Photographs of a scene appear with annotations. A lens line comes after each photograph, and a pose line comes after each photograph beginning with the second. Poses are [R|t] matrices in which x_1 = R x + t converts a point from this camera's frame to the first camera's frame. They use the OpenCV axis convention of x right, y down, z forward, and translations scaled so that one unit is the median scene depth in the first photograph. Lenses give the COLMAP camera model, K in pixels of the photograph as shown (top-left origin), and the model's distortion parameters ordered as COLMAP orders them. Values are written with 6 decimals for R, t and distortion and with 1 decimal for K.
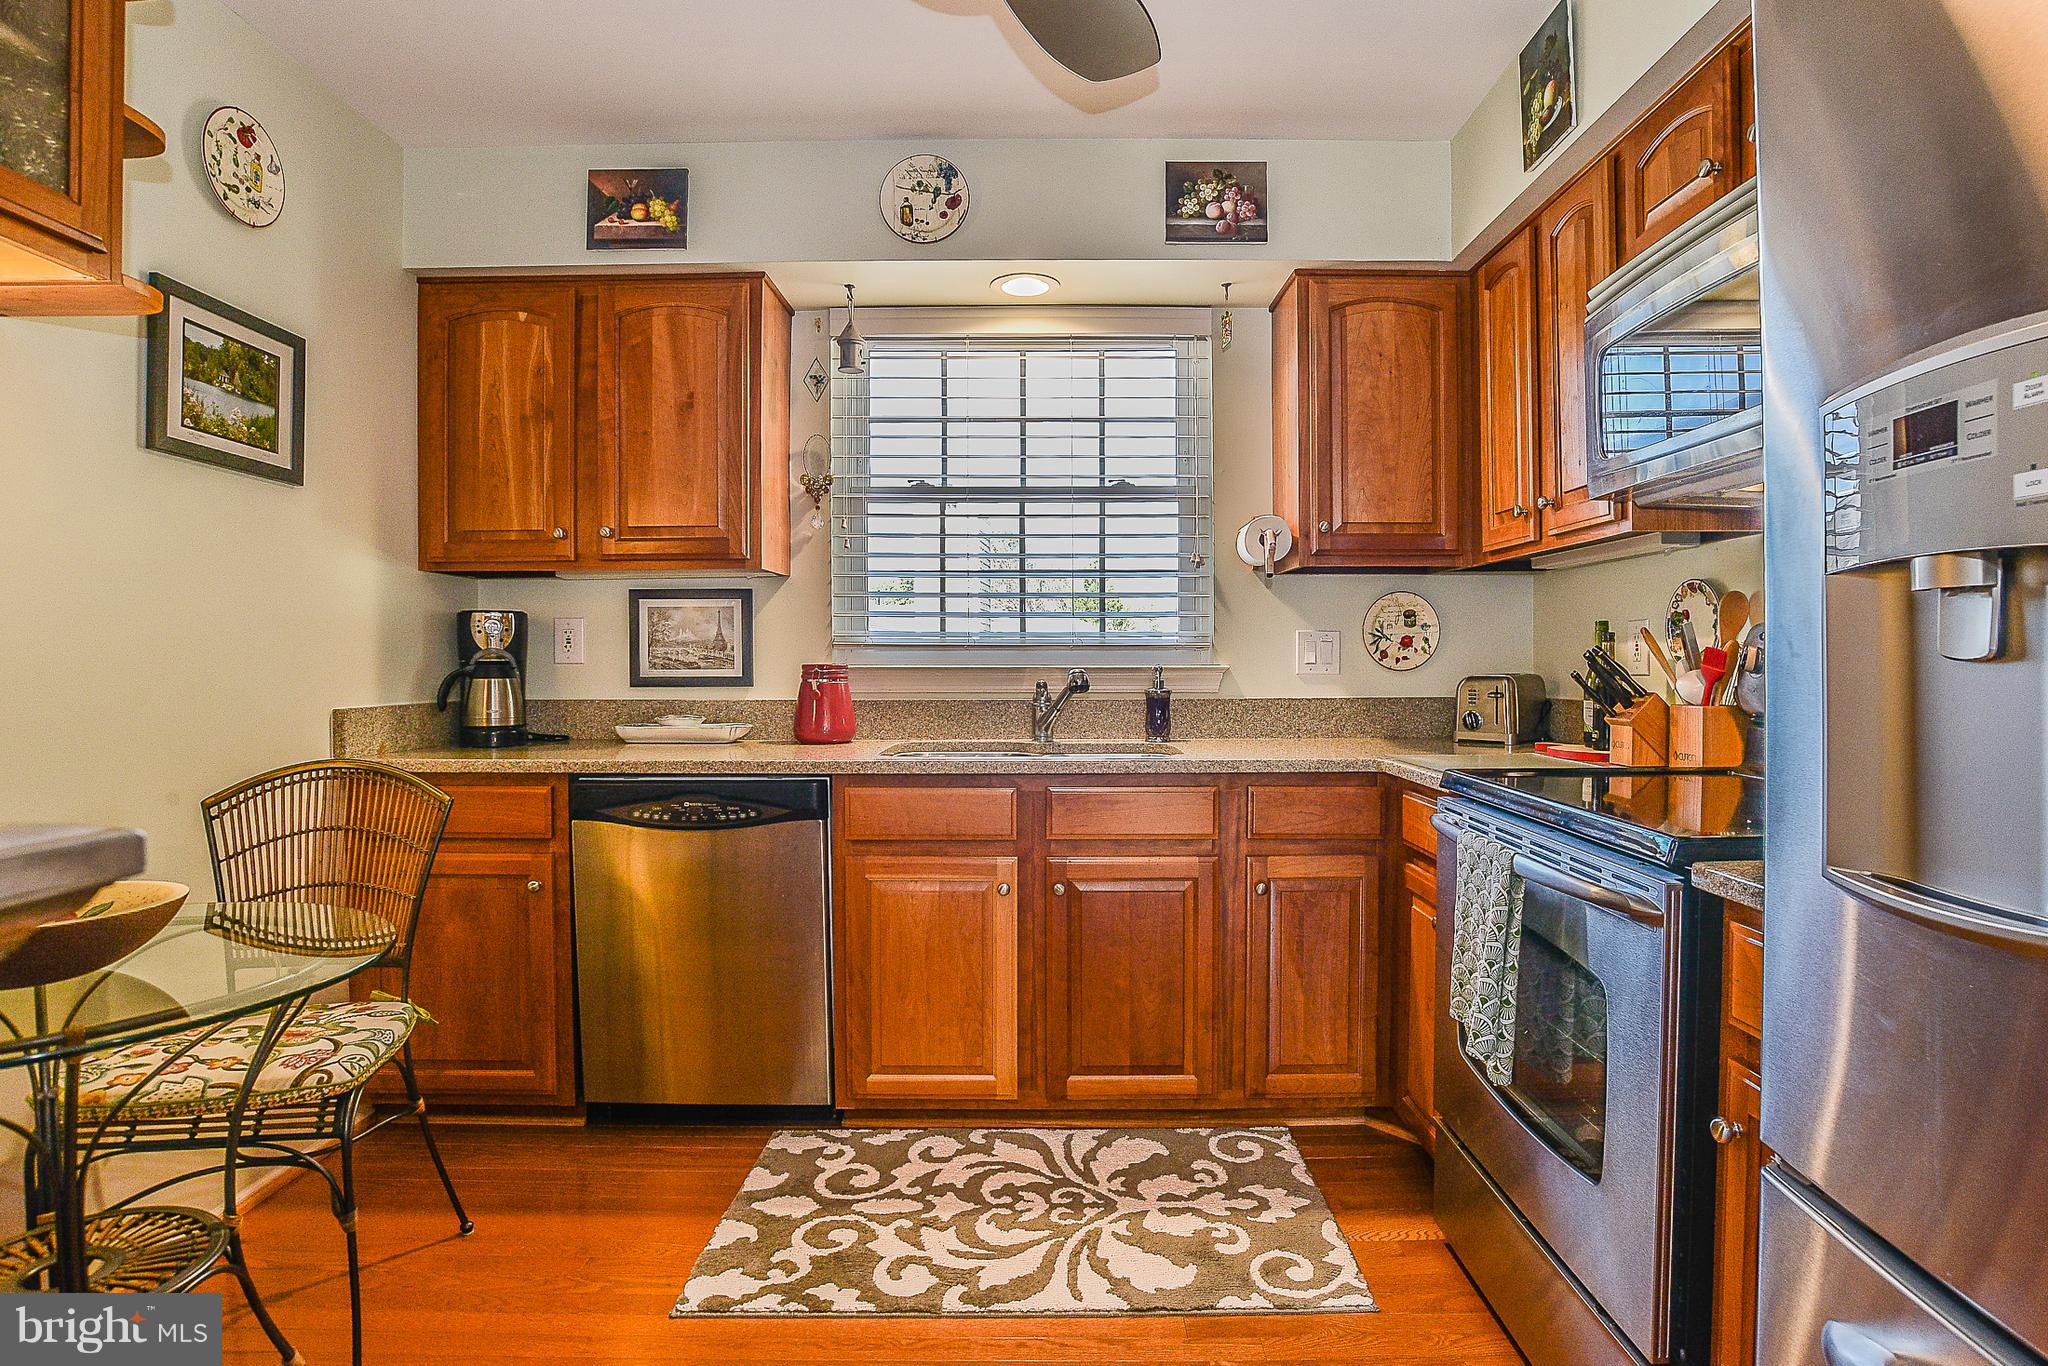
lens RADIAL K [[1056.4, 0, 1061.3], [0, 1056.4, 668.9], [0, 0, 1]] dist [-0.060631, 0.017977]
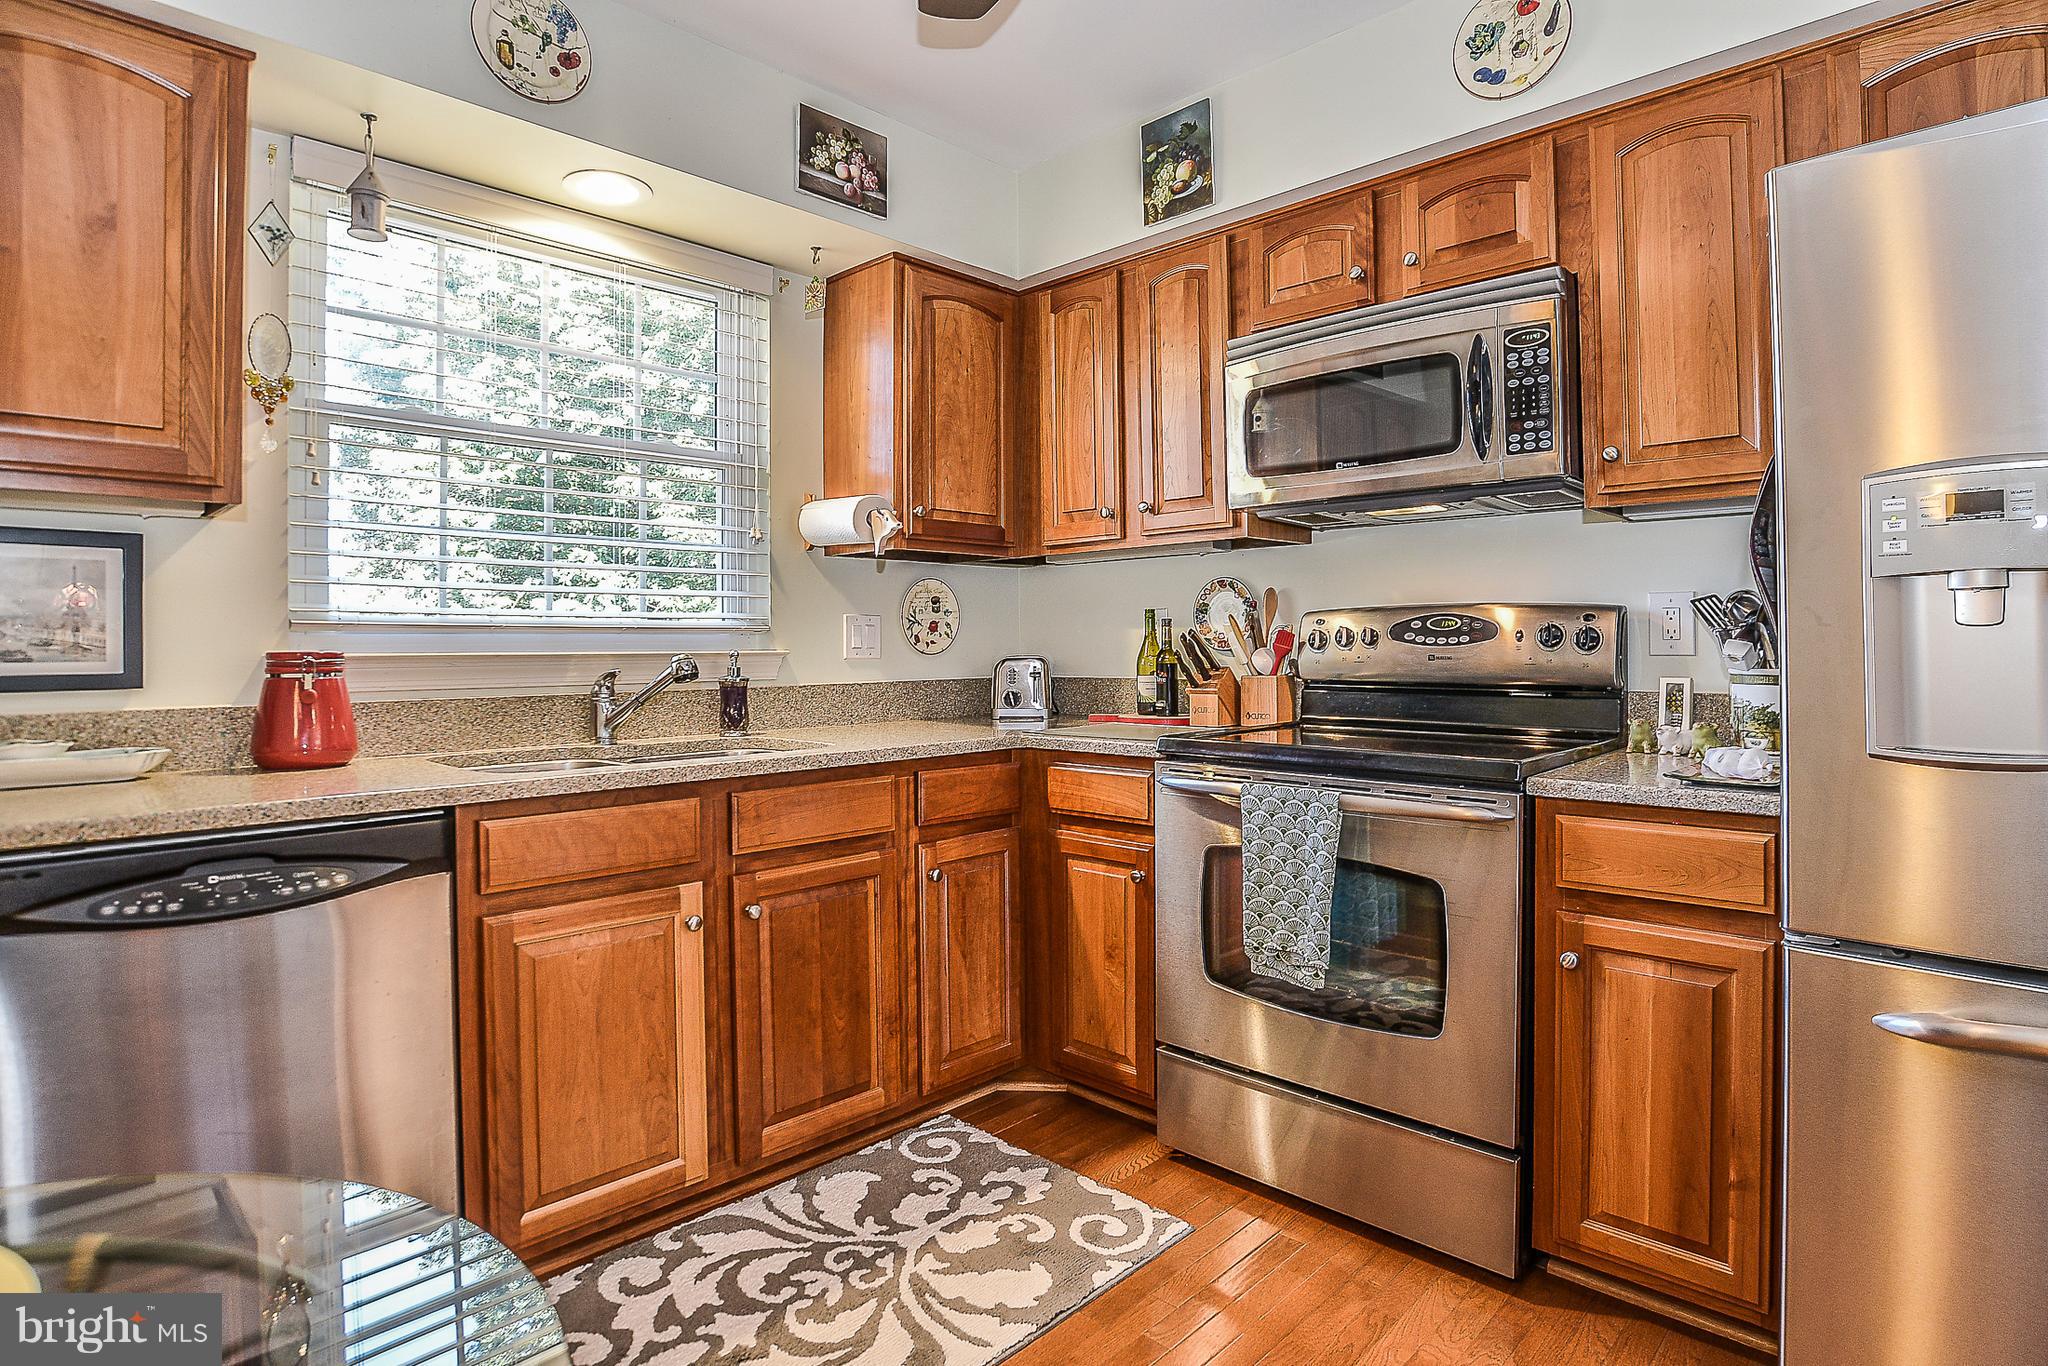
lens RADIAL K [[1056.4, 0, 1018.4], [0, 1056.4, 634.3], [0, 0, 1]] dist [-0.060631, 0.017977]
pose [[0.707186, 0.004463, 0.707014, -0.443511], [0.014125, 0.999691, -0.020439, 0.005448], [-0.706887, 0.024441, 0.706904, 0.243087]]
